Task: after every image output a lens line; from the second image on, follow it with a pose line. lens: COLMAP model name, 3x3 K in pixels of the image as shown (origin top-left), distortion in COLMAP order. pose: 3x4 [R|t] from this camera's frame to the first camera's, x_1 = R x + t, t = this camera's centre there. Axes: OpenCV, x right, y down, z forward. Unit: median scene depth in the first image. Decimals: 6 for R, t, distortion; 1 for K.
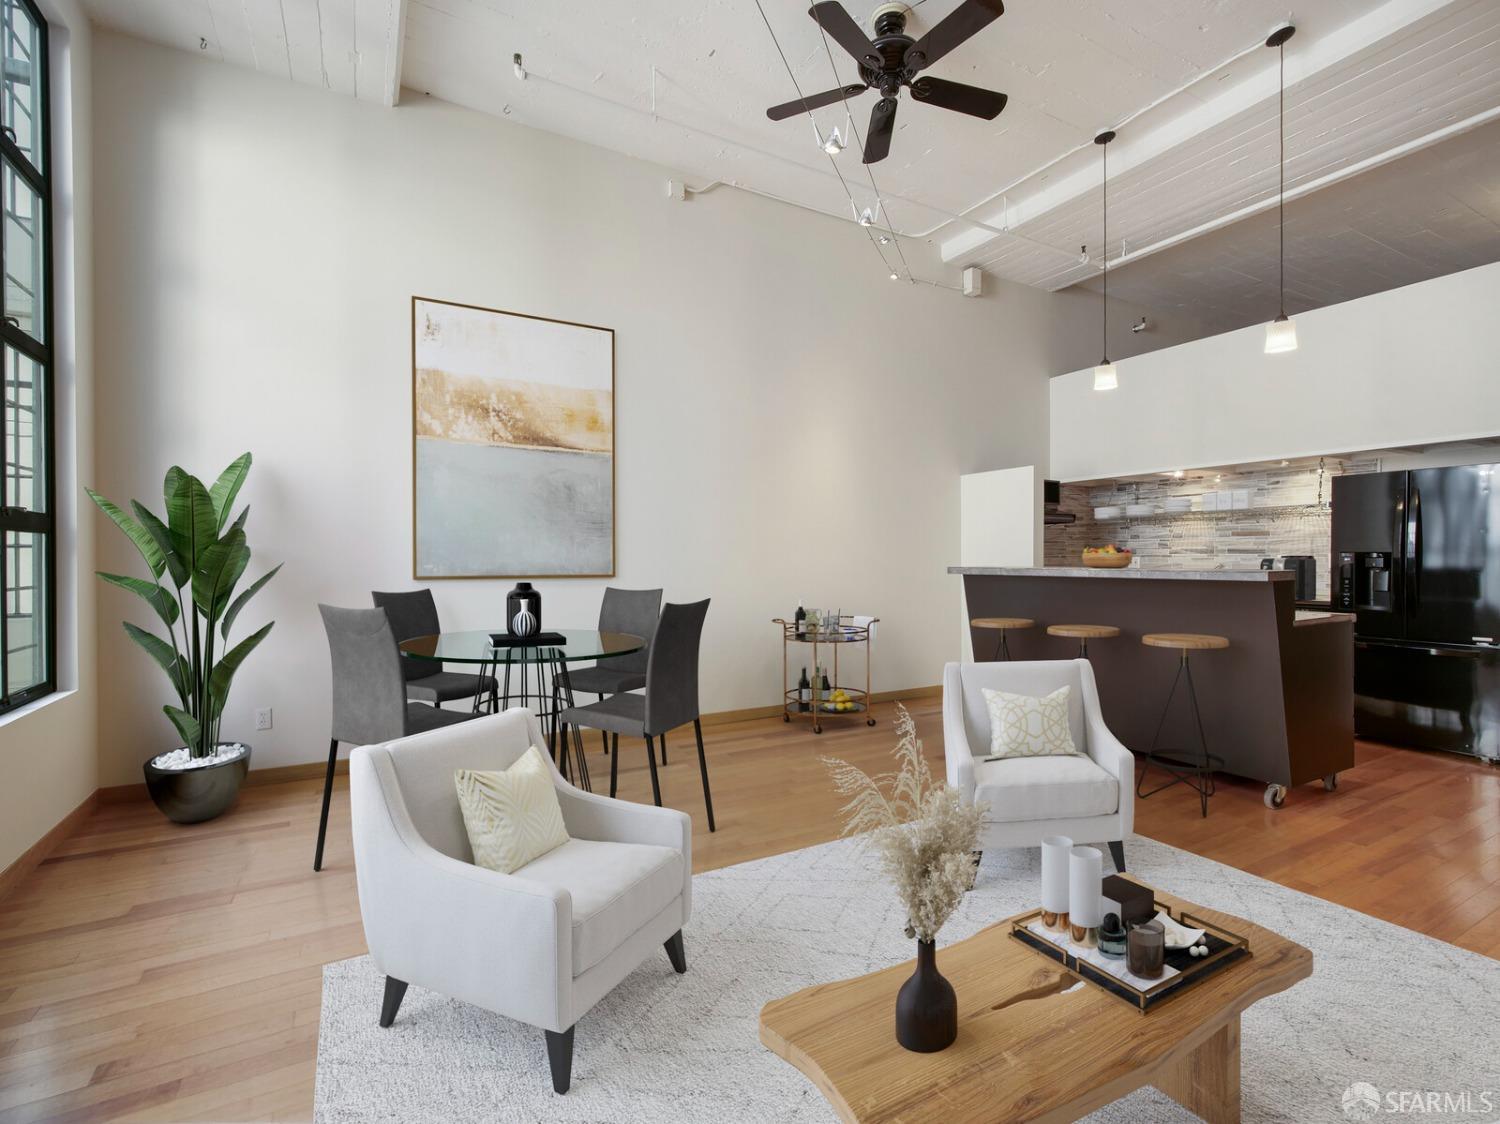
lens RADIAL K [[689.8, 0, 751.6], [0, 689.8, 558.9], [0, 0, 1]] dist [0.000003, 0.000025]
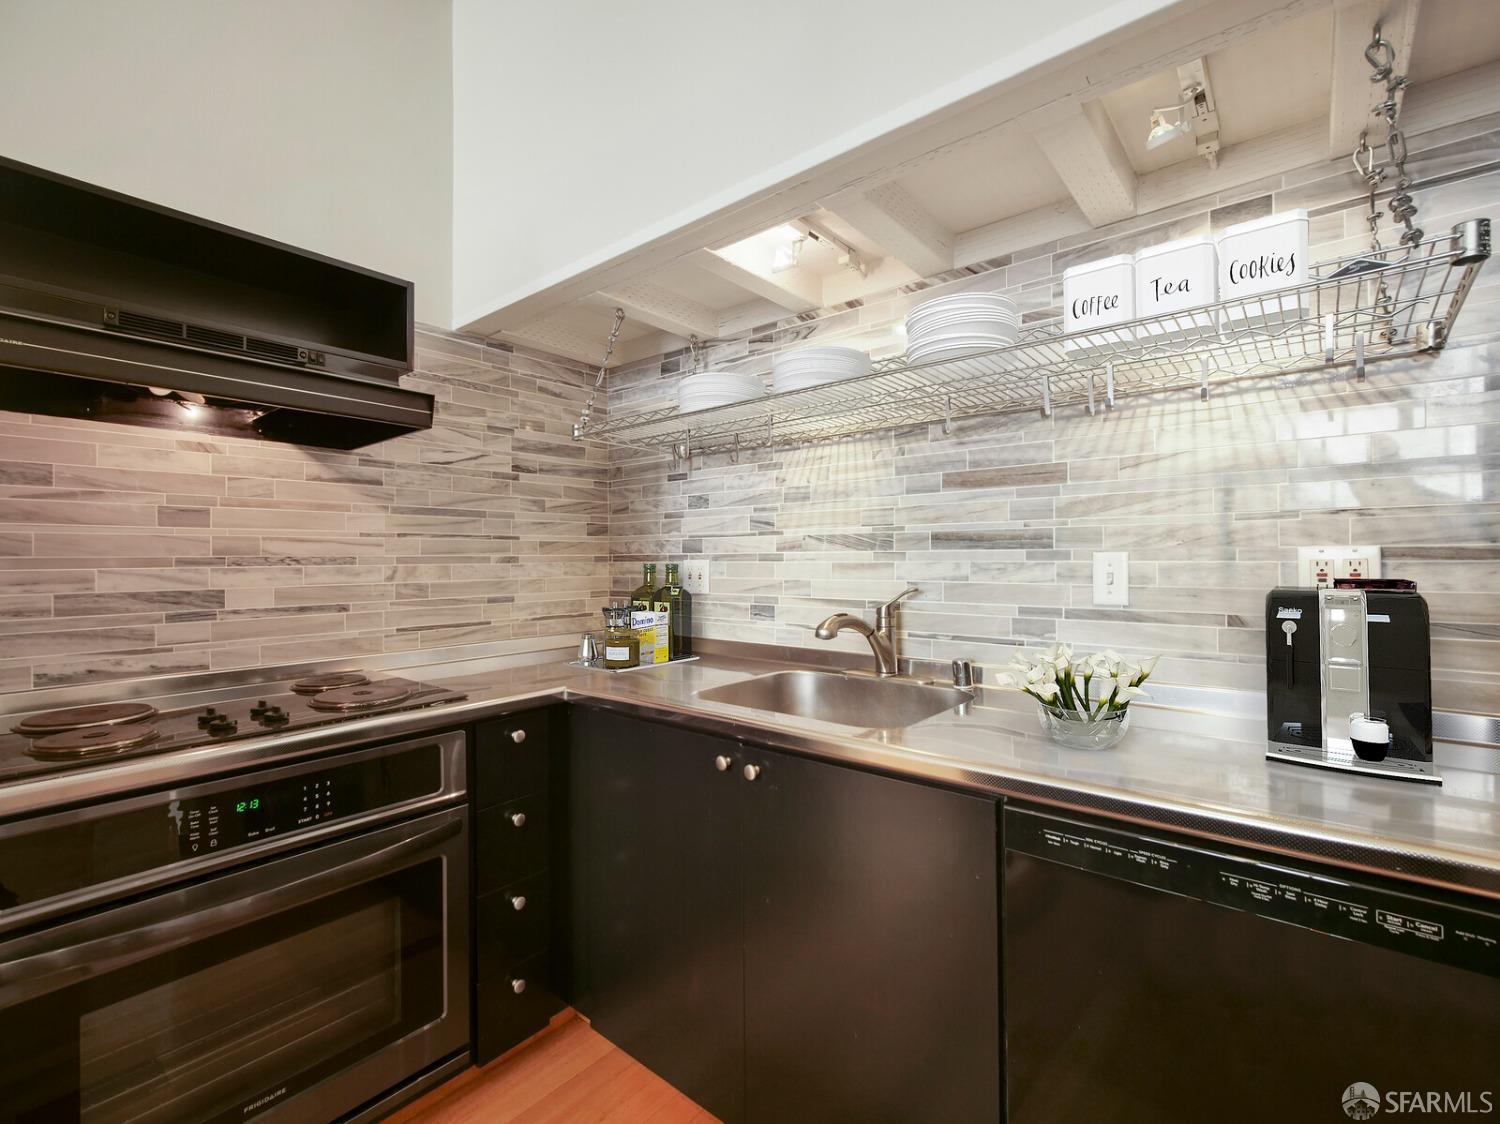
lens RADIAL K [[689.8, 0, 742.7], [0, 689.8, 553.7], [0, 0, 1]] dist [0.000003, 0.000025]
pose [[0.935136, 0.001552, 0.354285, 0.492812], [0.002459, 0.999938, -0.010871, -0.002518], [-0.354280, 0.011037, 0.935074, 0.727668]]
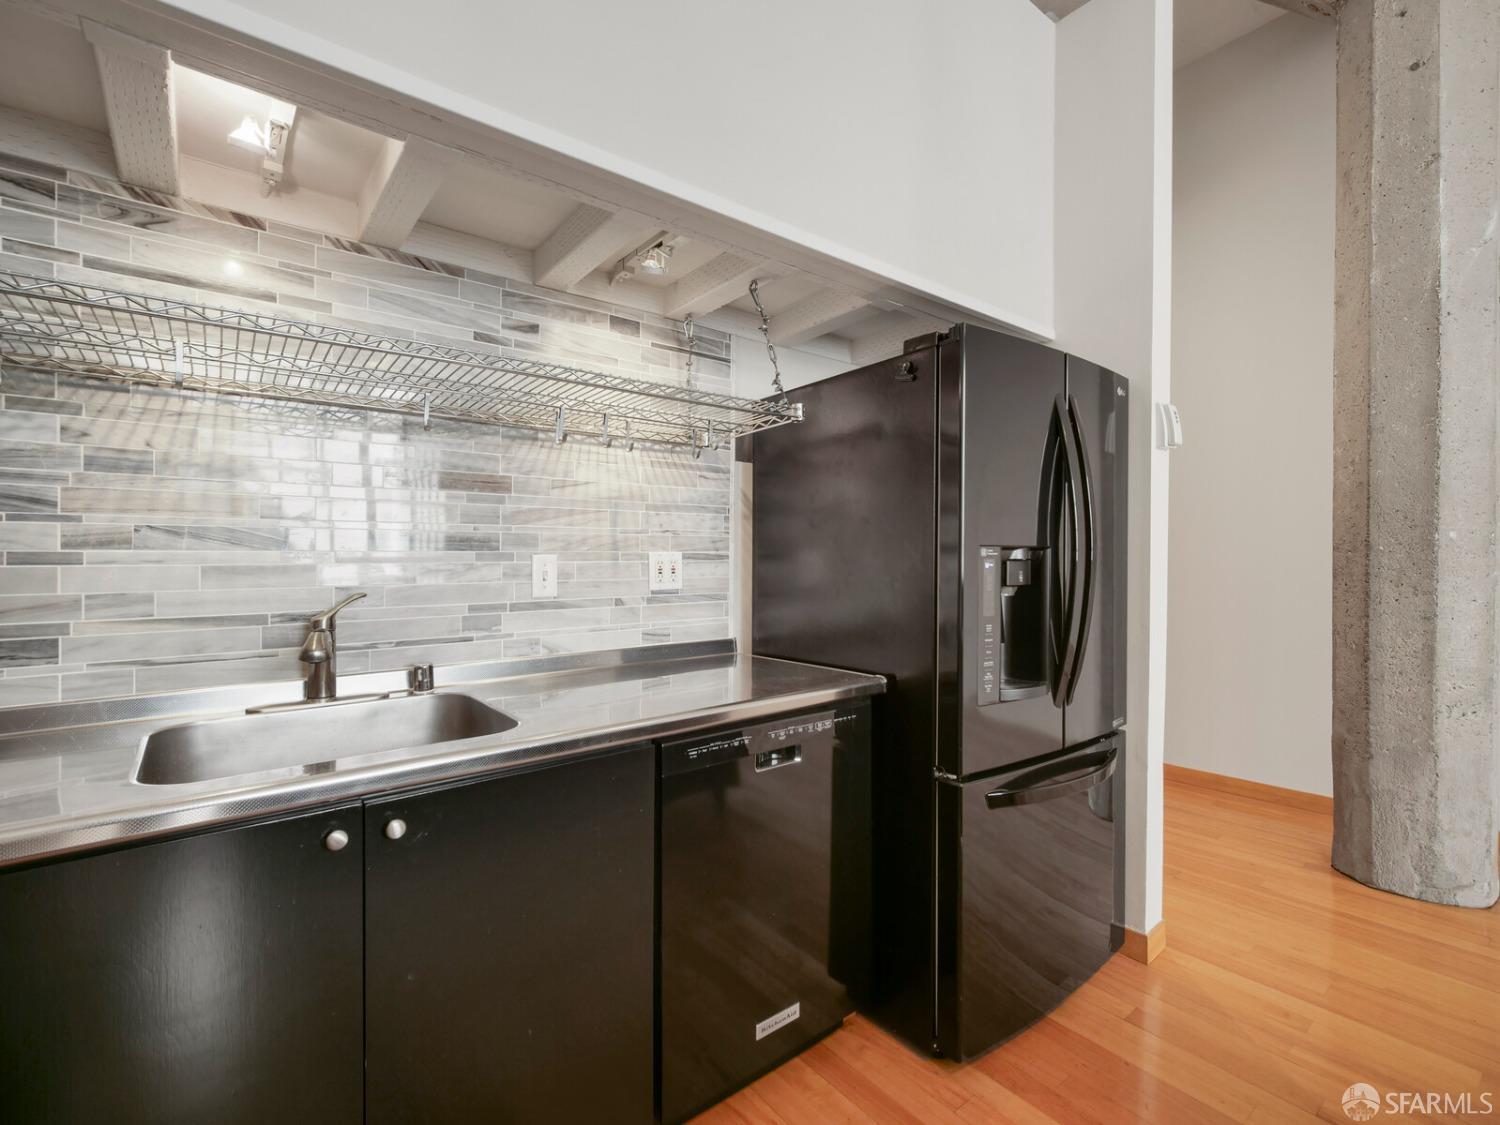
lens RADIAL K [[689.8, 0, 747.4], [0, 689.8, 572.6], [0, 0, 1]] dist [0.000003, 0.000025]
pose [[-0.176210, -0.016307, 0.984218, 0.389707], [0.008014, 0.999806, 0.018000, -0.002208], [-0.984320, 0.011059, -0.176045, 0.873485]]
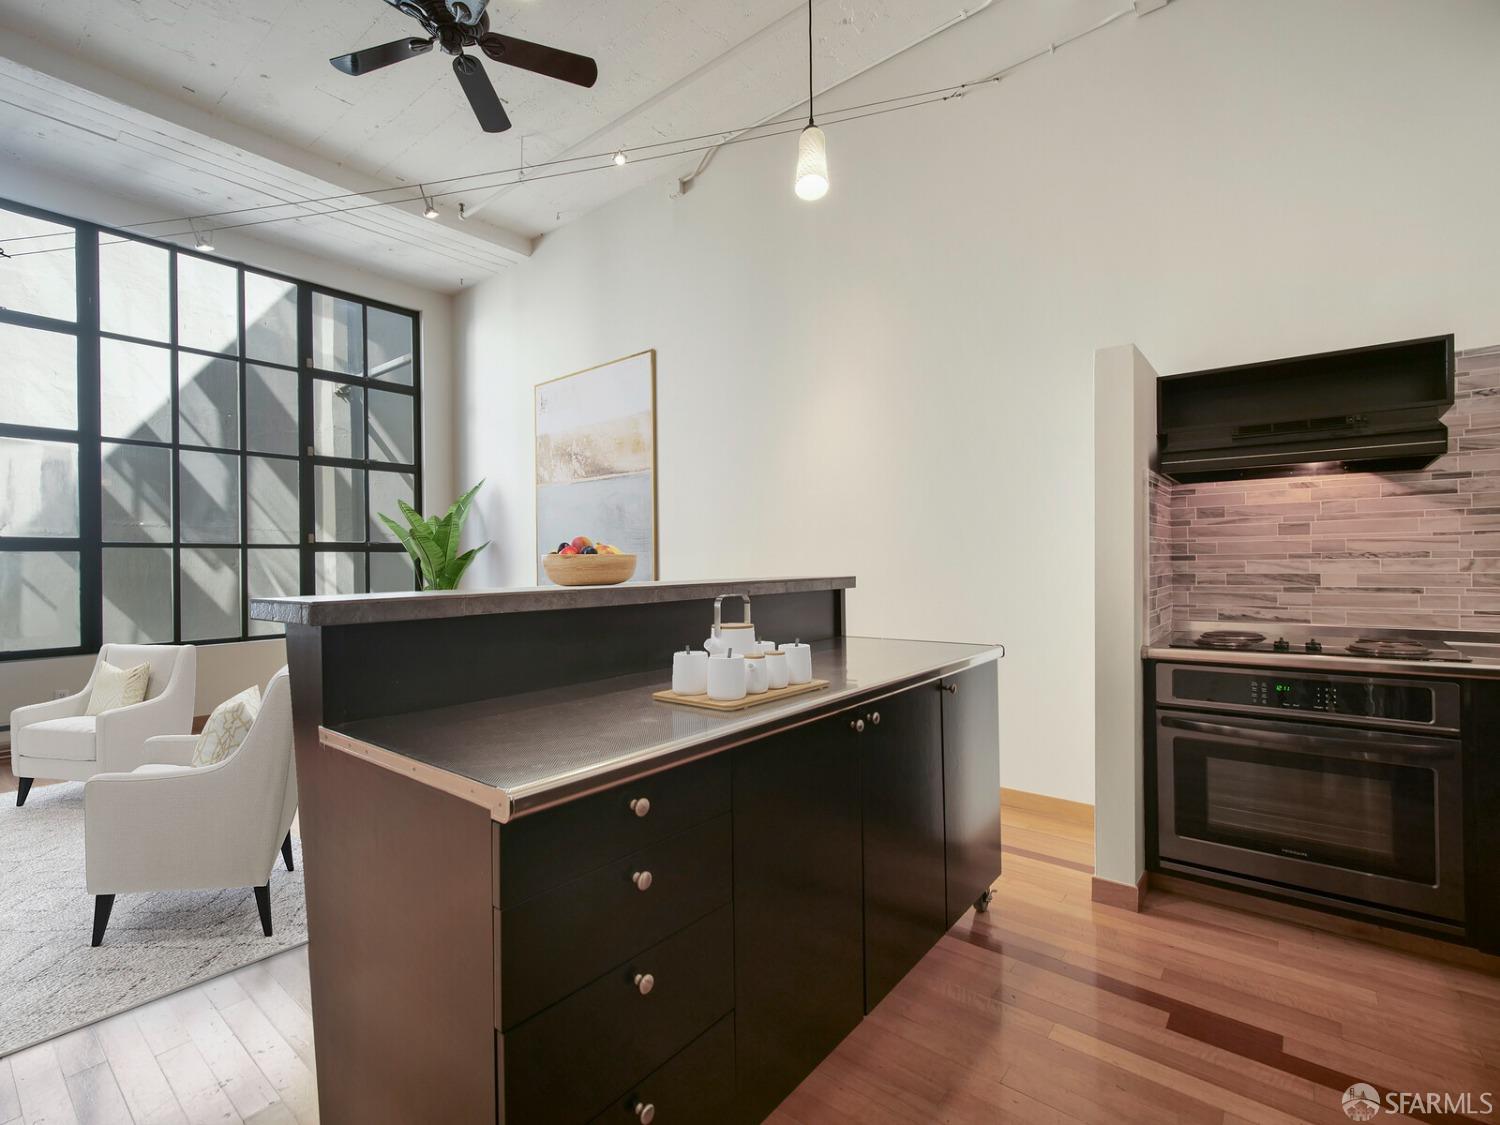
lens RADIAL K [[689.8, 0, 747.3], [0, 689.8, 560.9], [0, 0, 1]] dist [0.000003, 0.000025]
pose [[0.372251, -0.004359, -0.928122, 0.830142], [0.005155, 0.999983, -0.002629, 0.001524], [0.928118, -0.003806, 0.372267, 0.407684]]
